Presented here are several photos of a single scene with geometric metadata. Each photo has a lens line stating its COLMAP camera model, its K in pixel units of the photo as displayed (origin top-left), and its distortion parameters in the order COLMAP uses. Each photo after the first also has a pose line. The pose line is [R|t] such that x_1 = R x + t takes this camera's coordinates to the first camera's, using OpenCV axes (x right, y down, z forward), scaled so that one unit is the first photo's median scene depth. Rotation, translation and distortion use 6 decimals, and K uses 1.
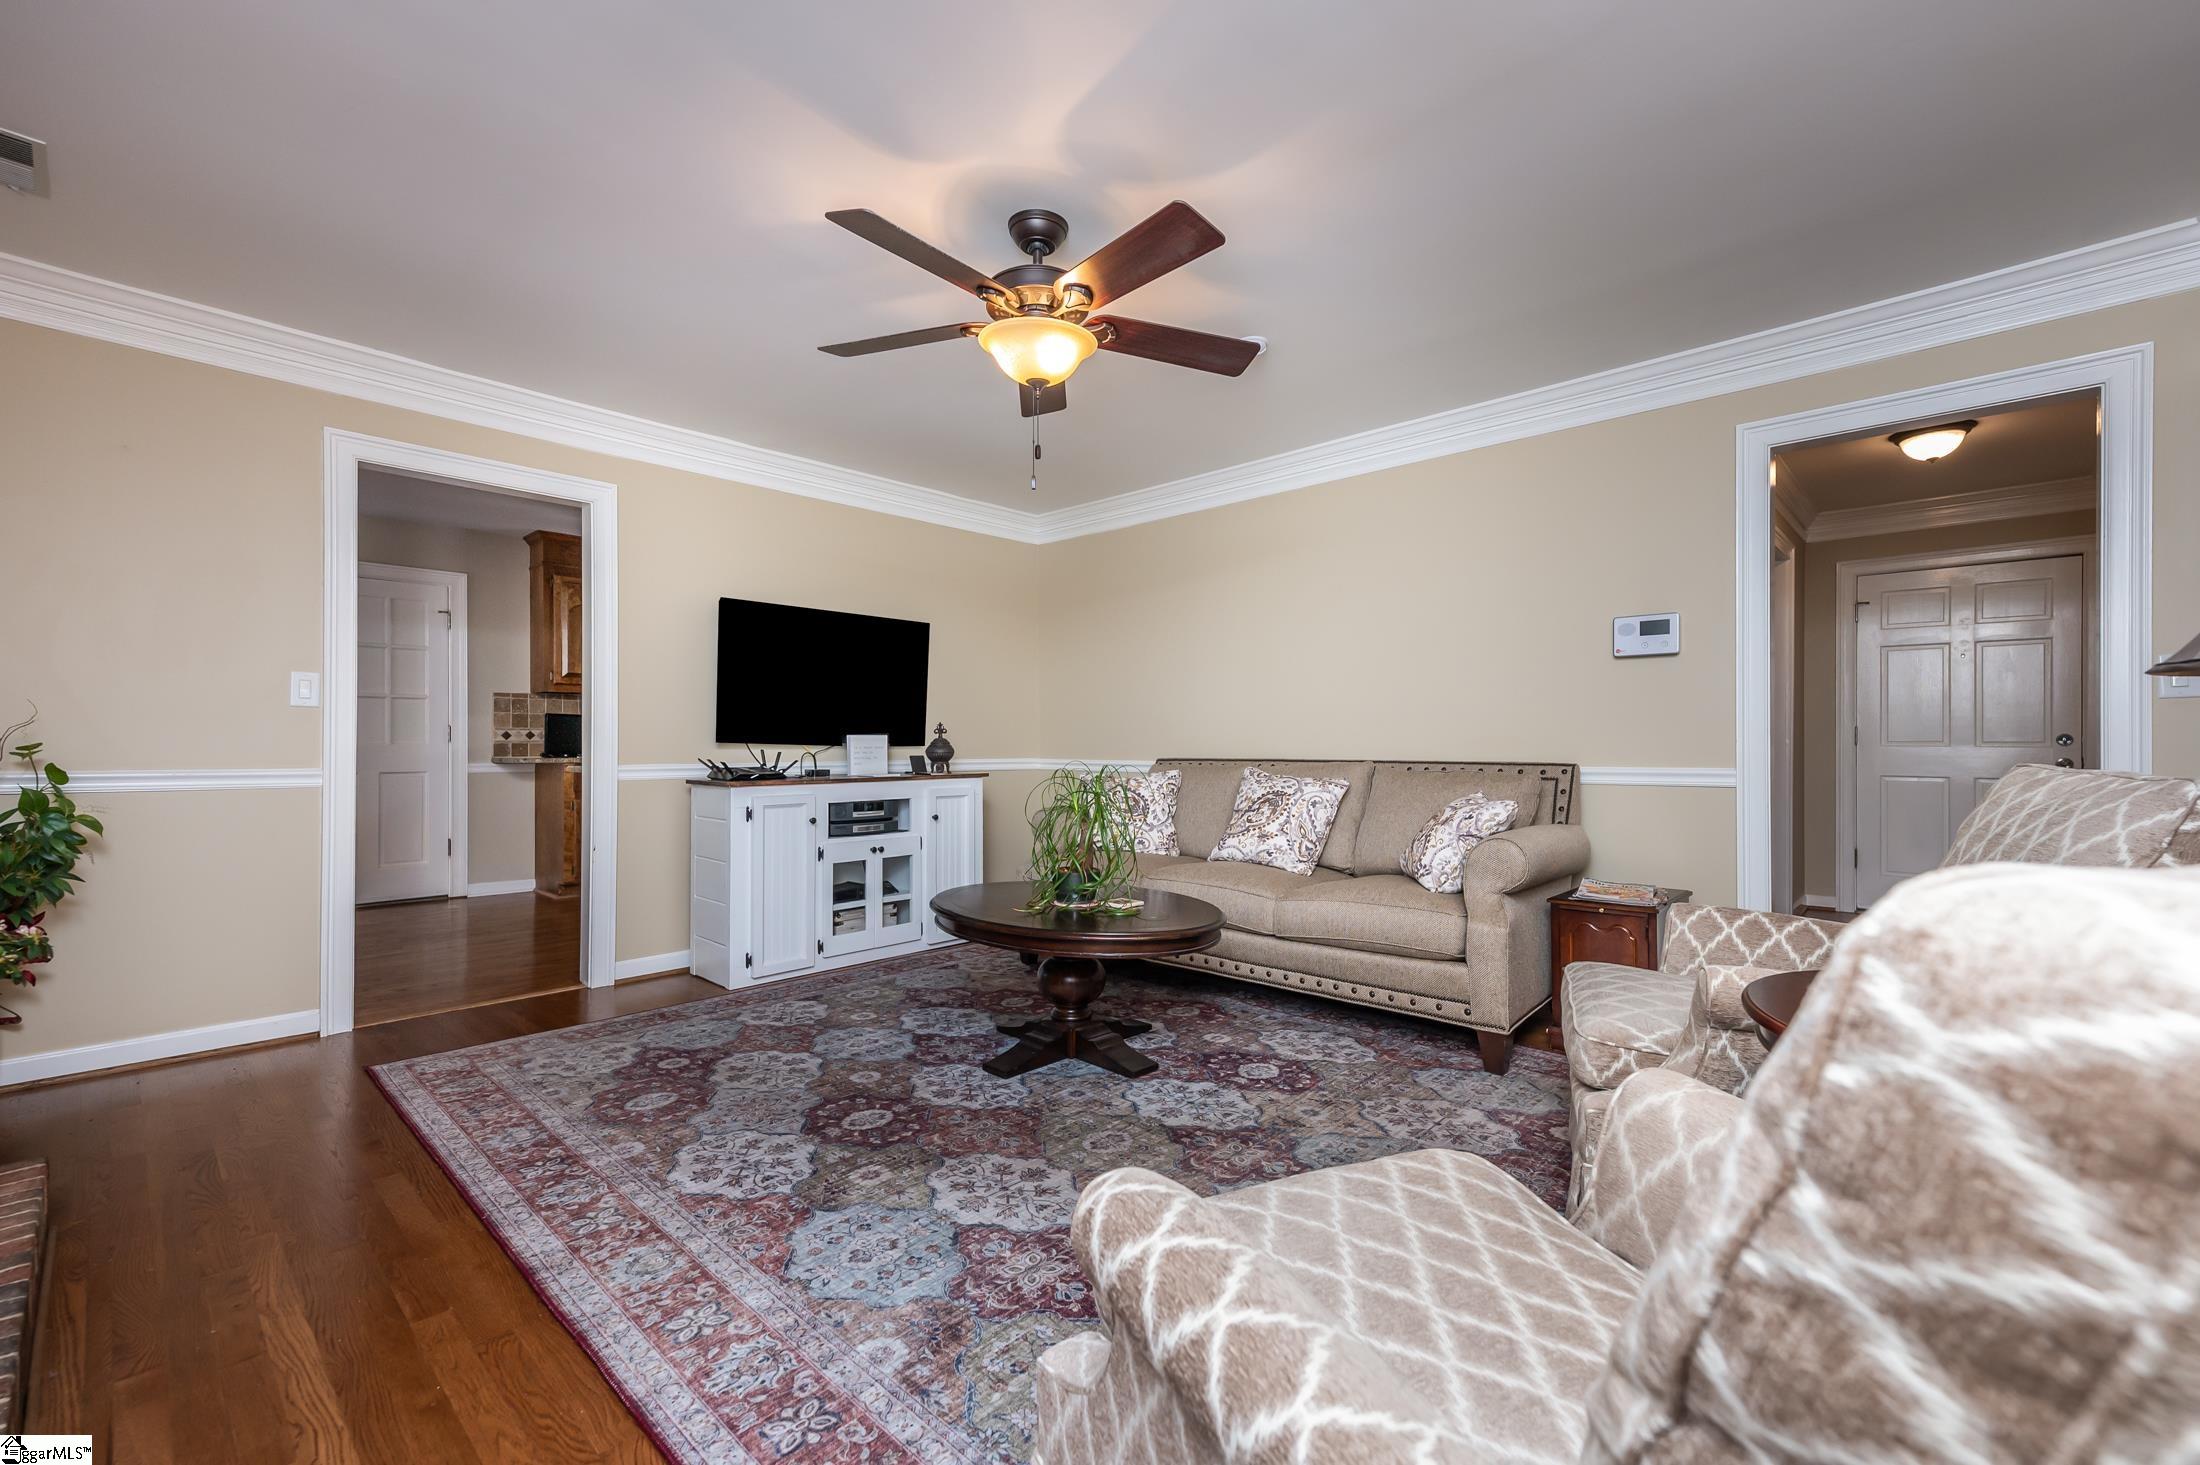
lens RADIAL K [[941.8, 0, 1103.1], [0, 941.8, 744.5], [0, 0, 1]] dist [0.013285, -0.000070]
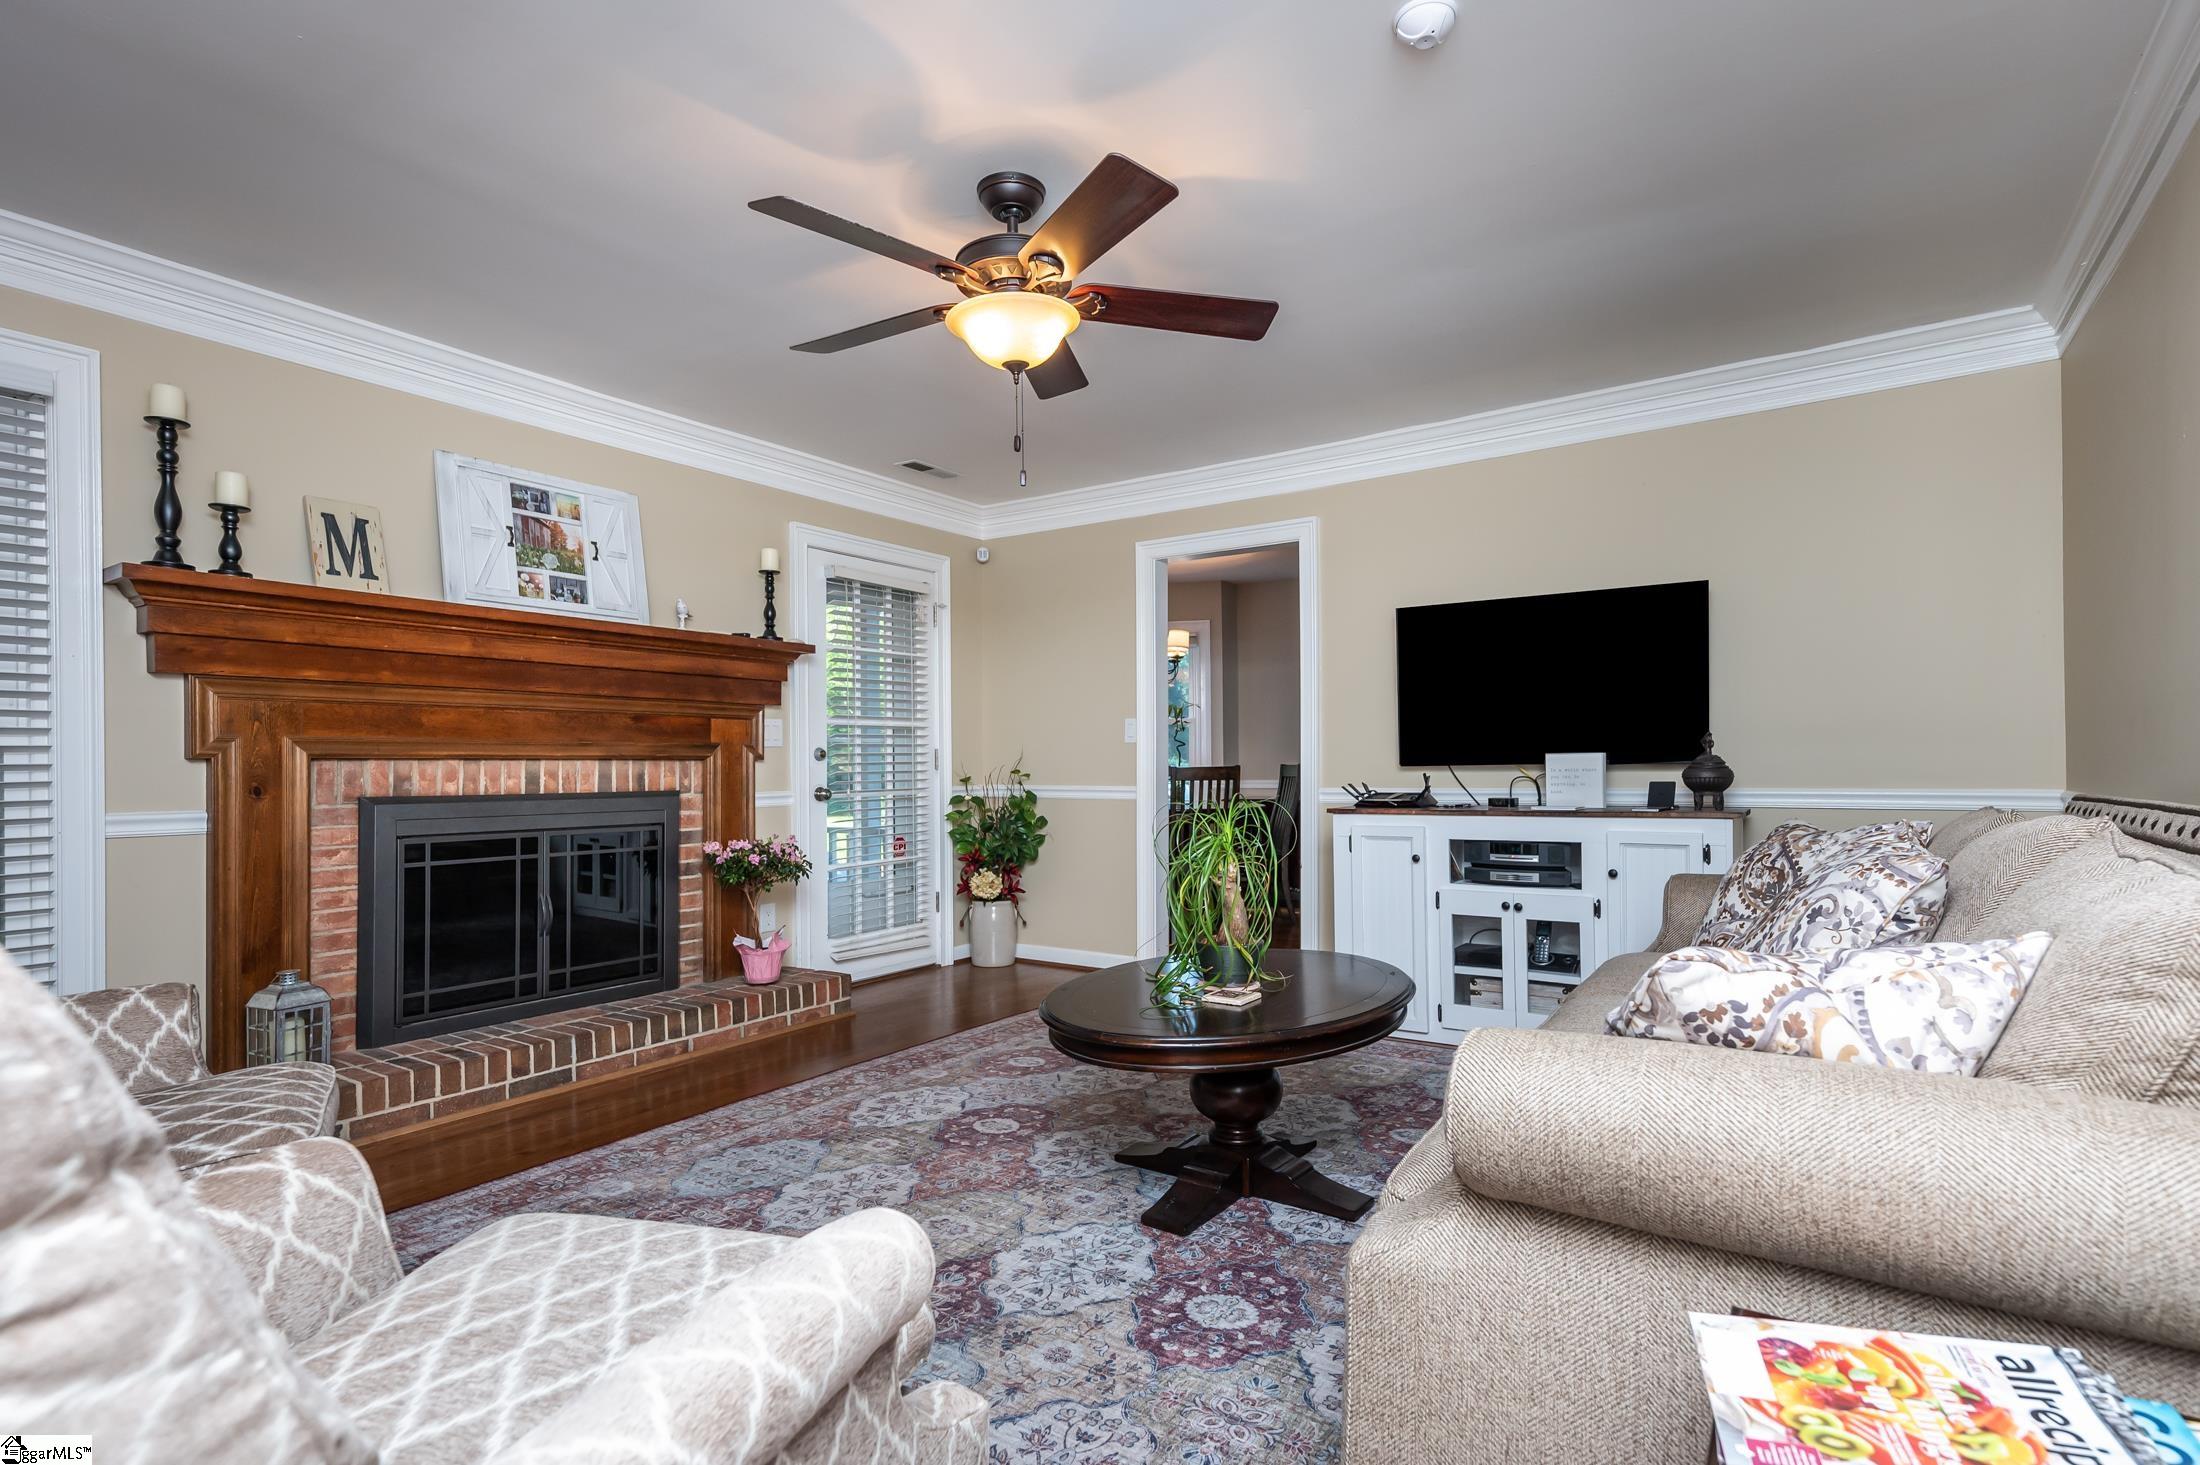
lens RADIAL K [[1063.3, 0, 1099.7], [0, 1063.3, 768.7], [0, 0, 1]] dist [0.019154, -0.000079]
pose [[0.139106, -0.001722, -0.990276, 0.801480], [0.010902, 0.999941, -0.000208, -0.002770], [0.990217, -0.010768, 0.139116, 0.799296]]
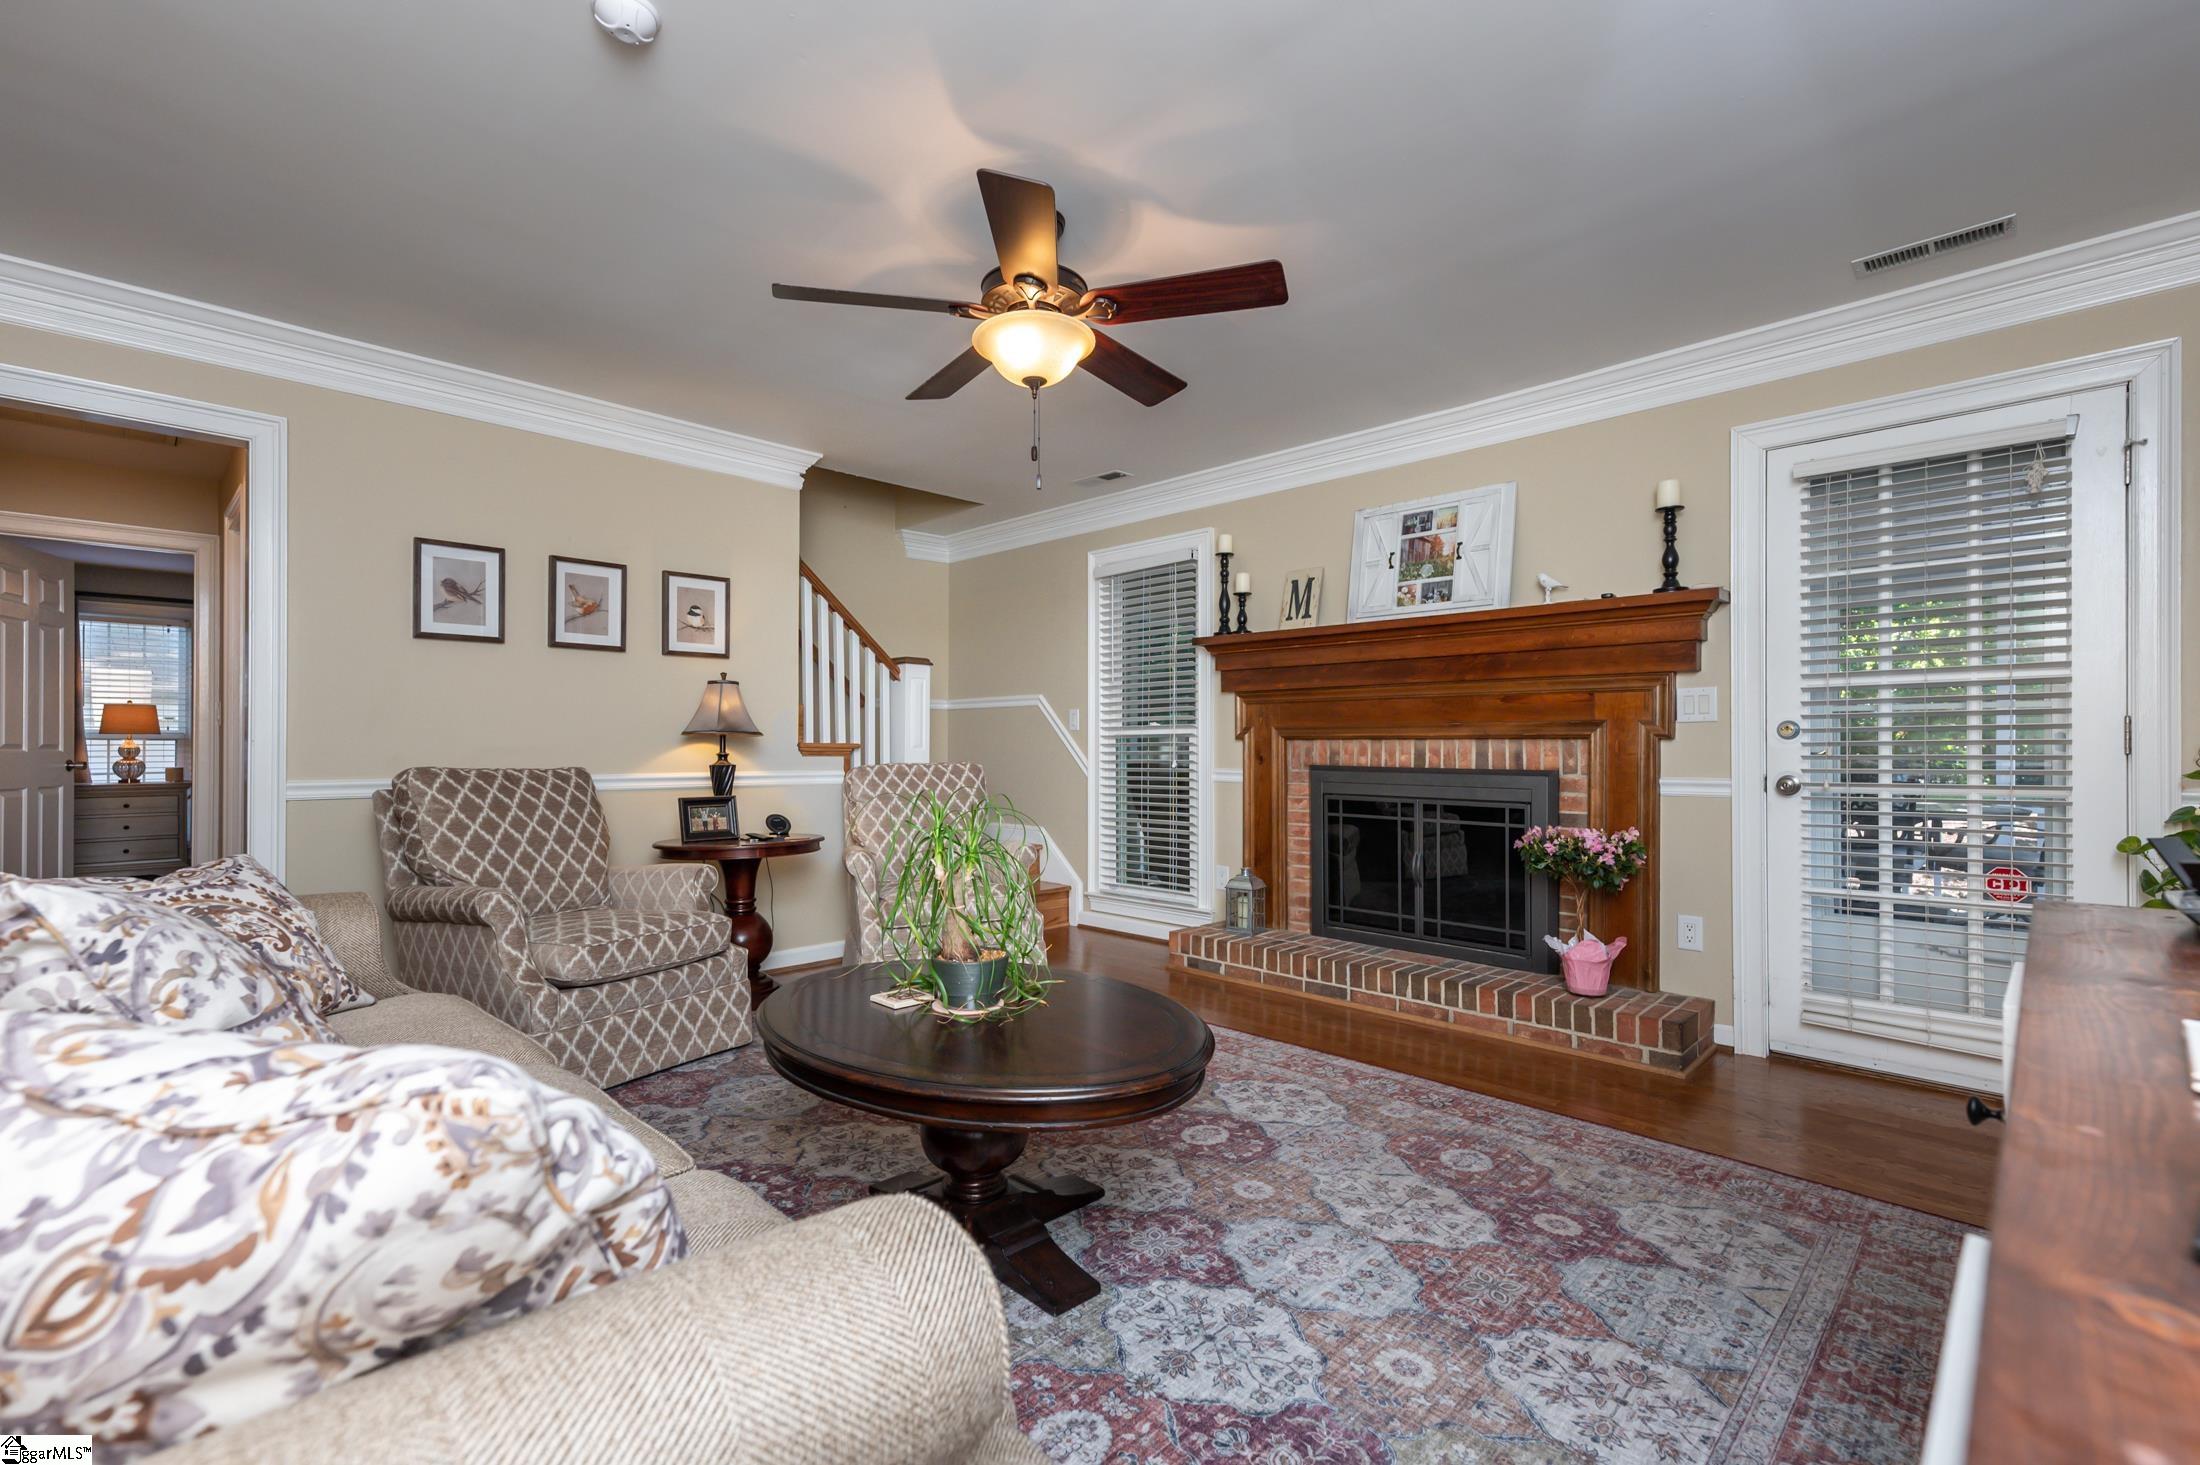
lens RADIAL K [[941.8, 0, 1095.9], [0, 941.8, 744.6], [0, 0, 1]] dist [0.013285, -0.000070]
pose [[-0.999548, -0.002412, 0.029965, -0.136628], [-0.002472, 0.999995, -0.001969, -0.009677], [-0.029960, -0.002042, -0.999549, 1.675568]]
